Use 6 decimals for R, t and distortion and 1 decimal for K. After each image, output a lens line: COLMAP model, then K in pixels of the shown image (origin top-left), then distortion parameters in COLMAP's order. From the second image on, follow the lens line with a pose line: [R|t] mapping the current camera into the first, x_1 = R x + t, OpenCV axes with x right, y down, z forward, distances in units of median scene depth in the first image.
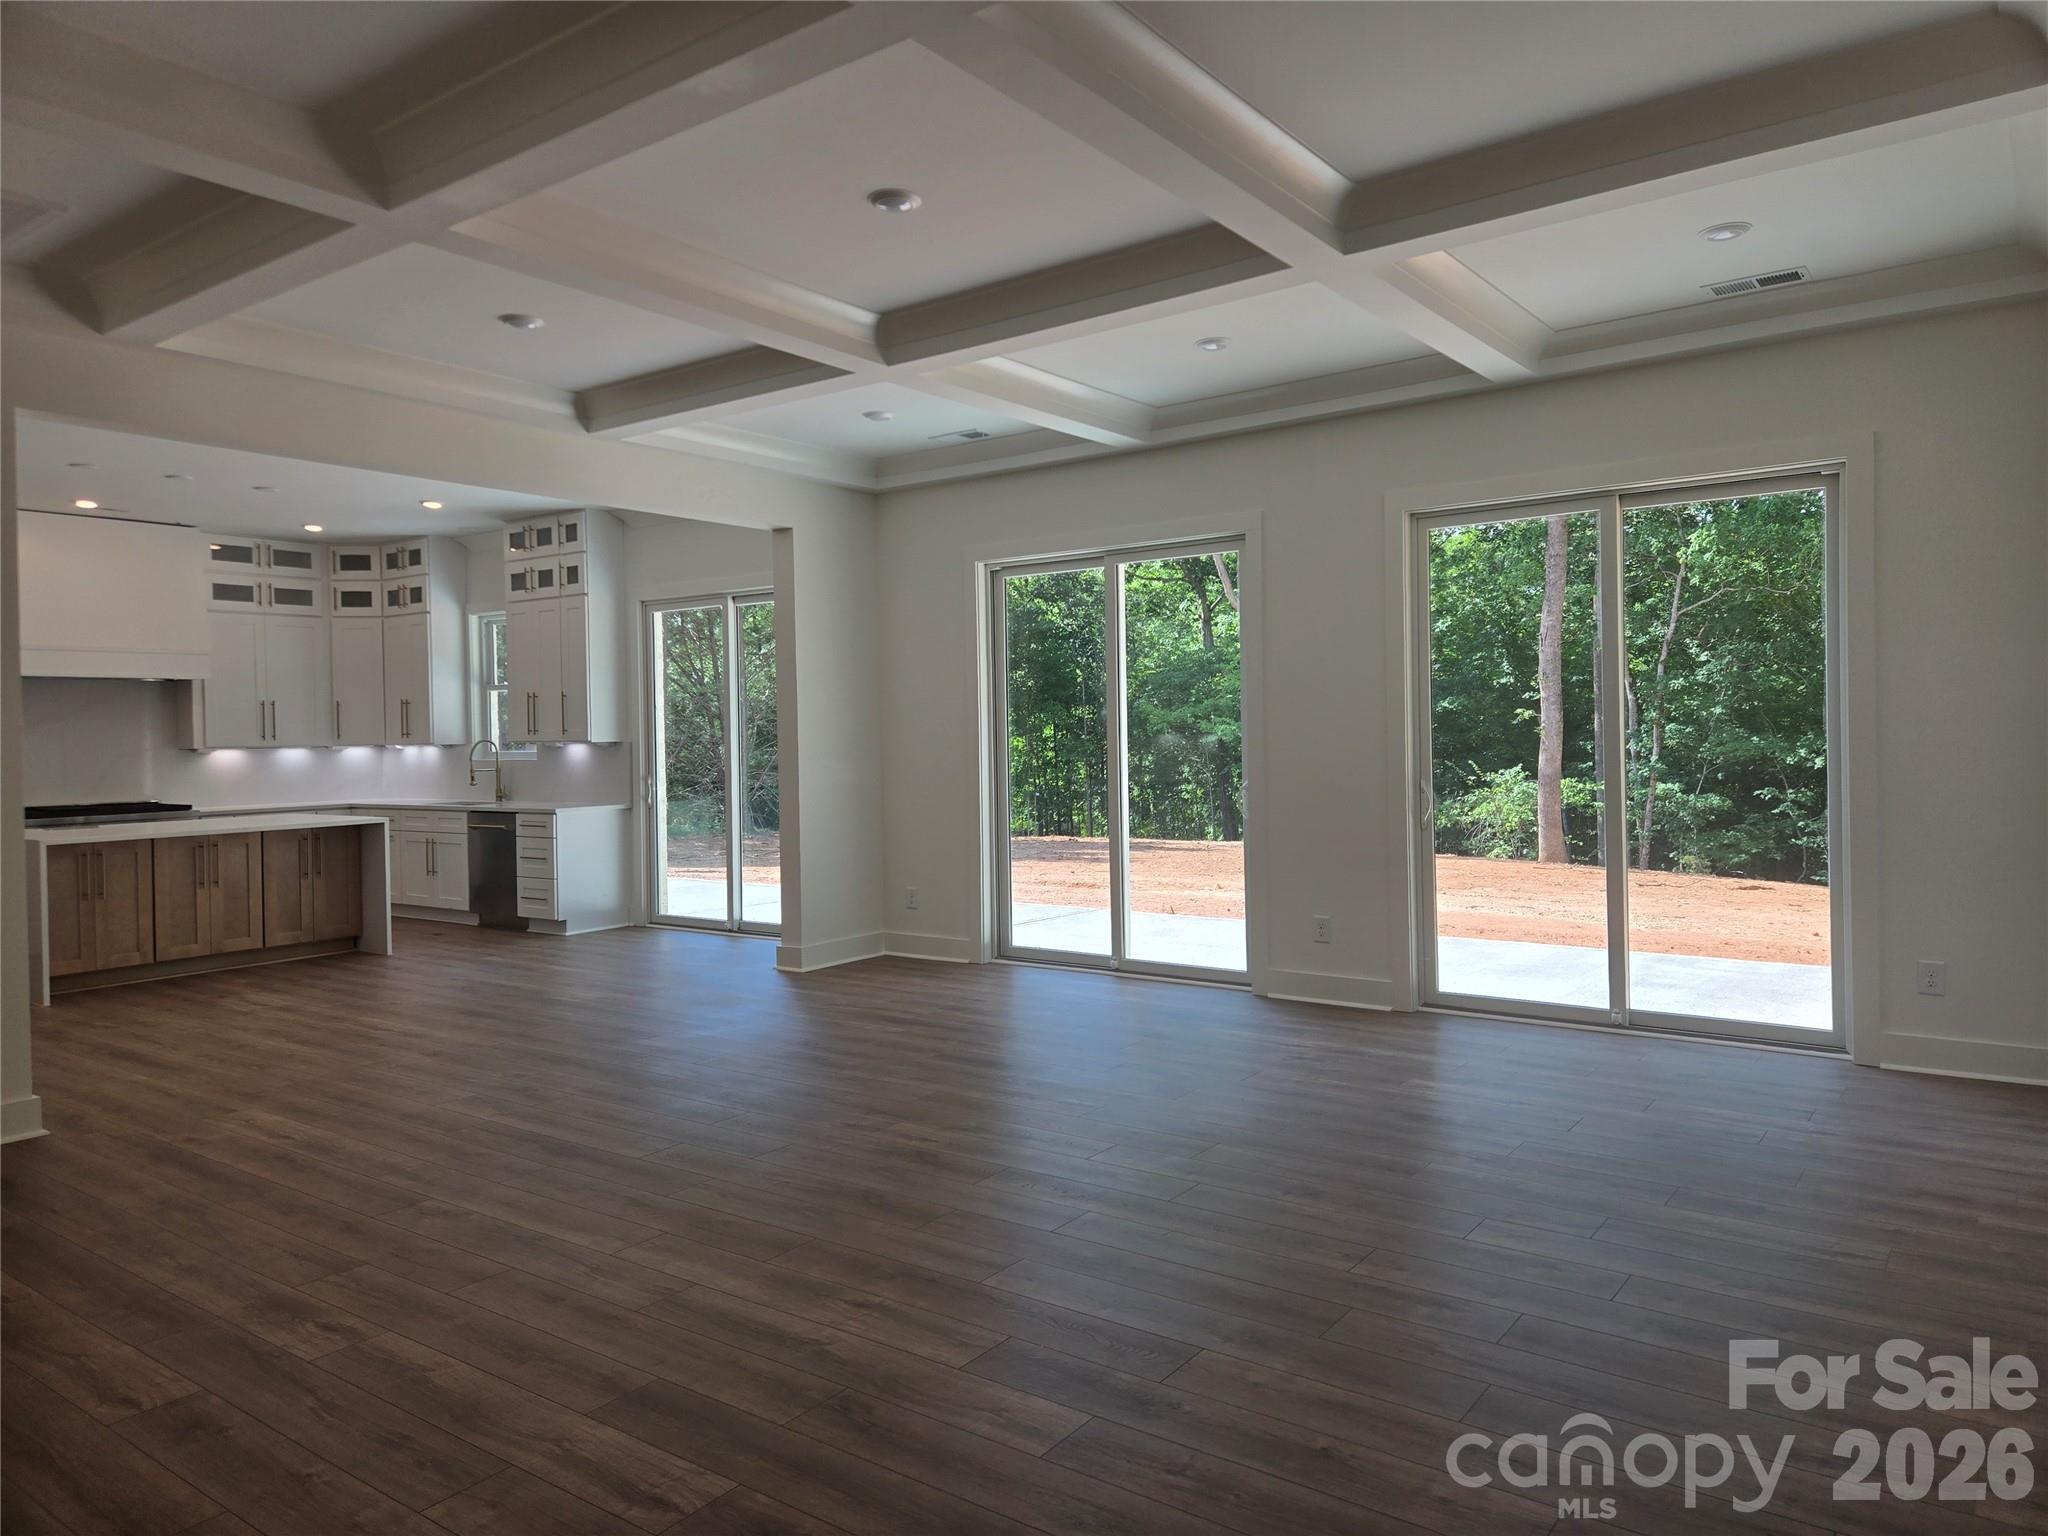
lens RADIAL K [[1369.0, 0, 1014.2], [0, 1369.0, 748.9], [0, 0, 1]] dist [0.071121, -0.043988]
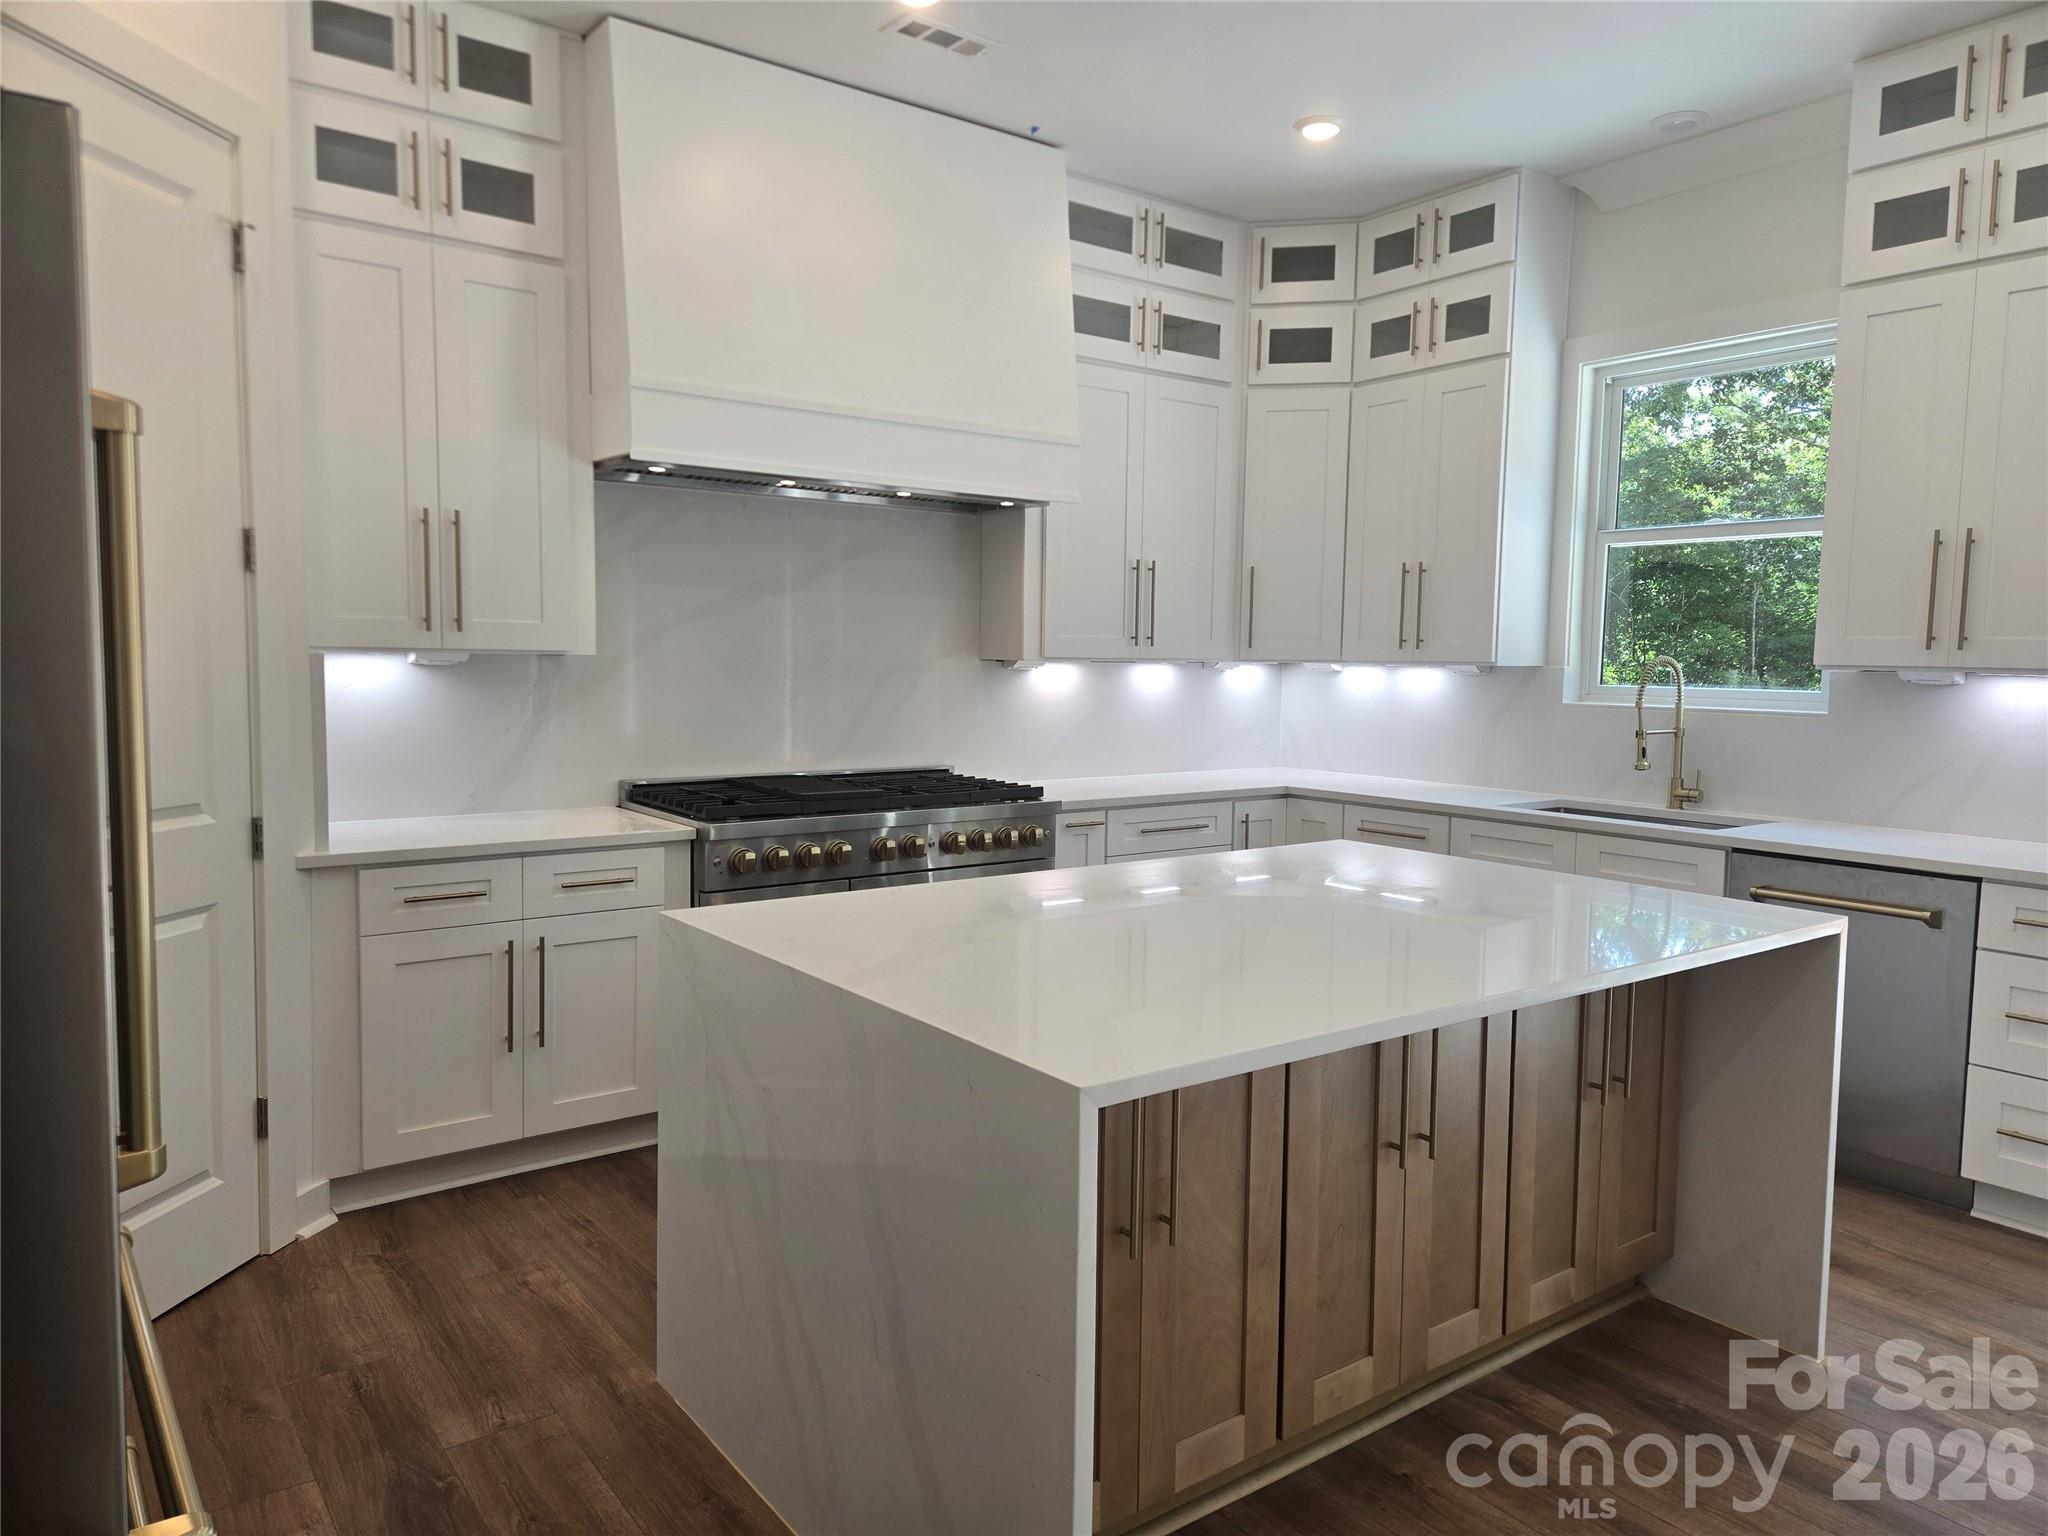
lens RADIAL K [[1369.0, 0, 1029.7], [0, 1369.0, 762.3], [0, 0, 1]] dist [0.071121, -0.043988]
pose [[0.959716, 0.052866, -0.275954, -0.474381], [-0.034096, 0.996794, 0.072382, 0.000572], [0.278896, -0.060057, 0.958441, 0.584910]]
